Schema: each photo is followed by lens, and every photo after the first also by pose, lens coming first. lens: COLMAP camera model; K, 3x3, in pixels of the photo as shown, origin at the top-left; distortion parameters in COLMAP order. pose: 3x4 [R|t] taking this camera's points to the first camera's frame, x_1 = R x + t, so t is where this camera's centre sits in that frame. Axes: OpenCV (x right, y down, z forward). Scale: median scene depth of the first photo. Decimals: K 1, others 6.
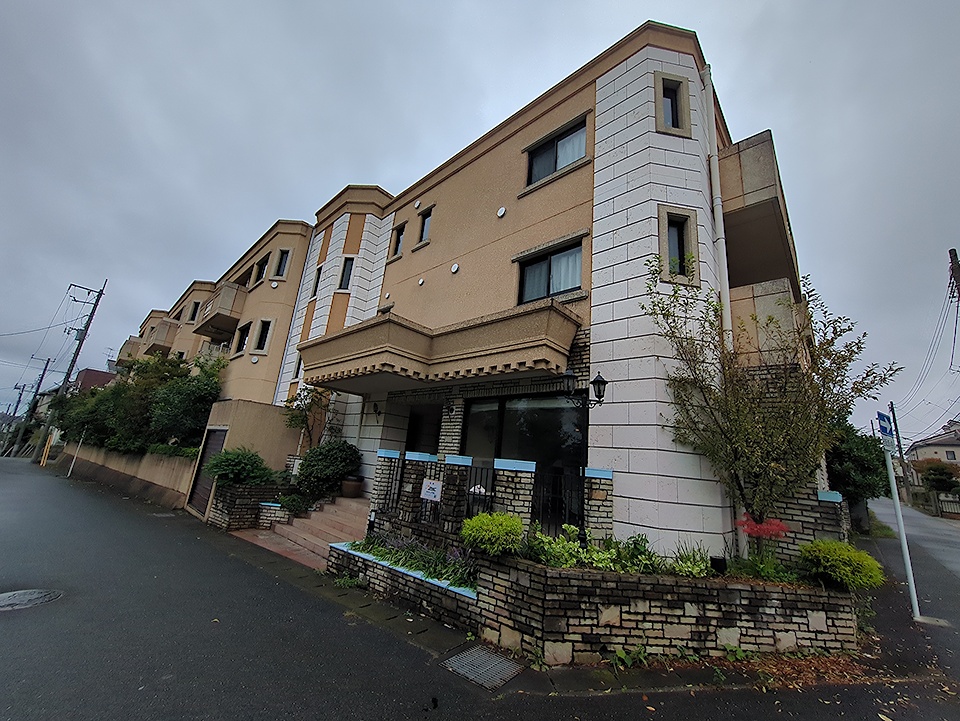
lens RADIAL K [[376.8, 0, 478.1], [0, 376.8, 362.0], [0, 0, 1]] dist [-0.000361, -0.000012]
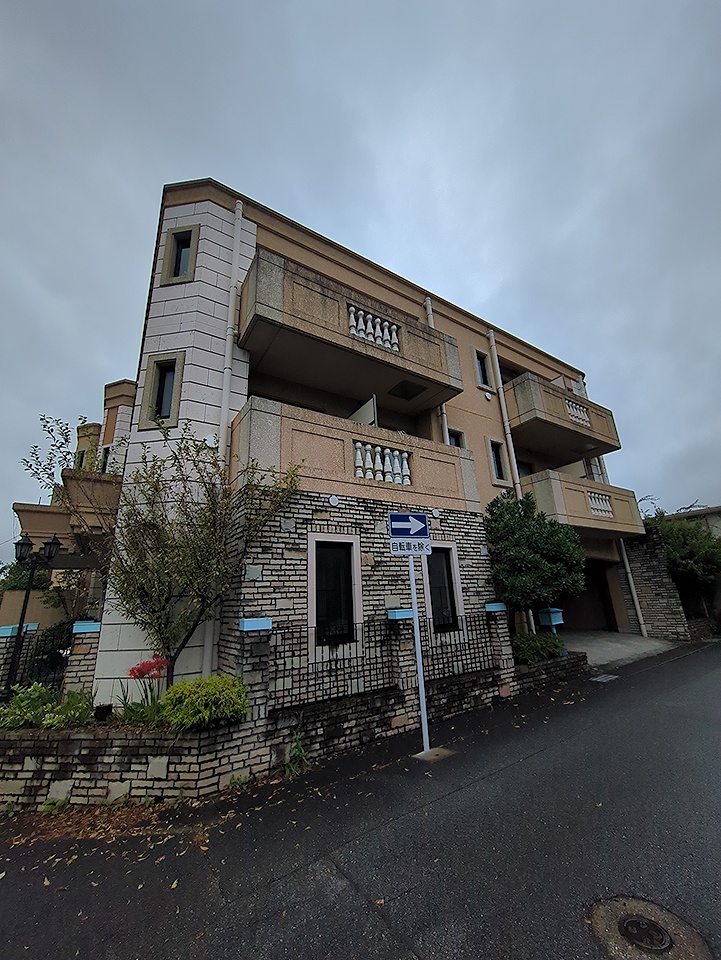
lens RADIAL K [[376.8, 0, 359.6], [0, 376.8, 480.0], [0, 0, 1]] dist [-0.000361, -0.000012]
pose [[0.960512, -0.204709, -0.188444, 1.734691], [0.194480, 0.978300, -0.071461, 0.156278], [0.198984, 0.031991, 0.979480, 0.162447]]
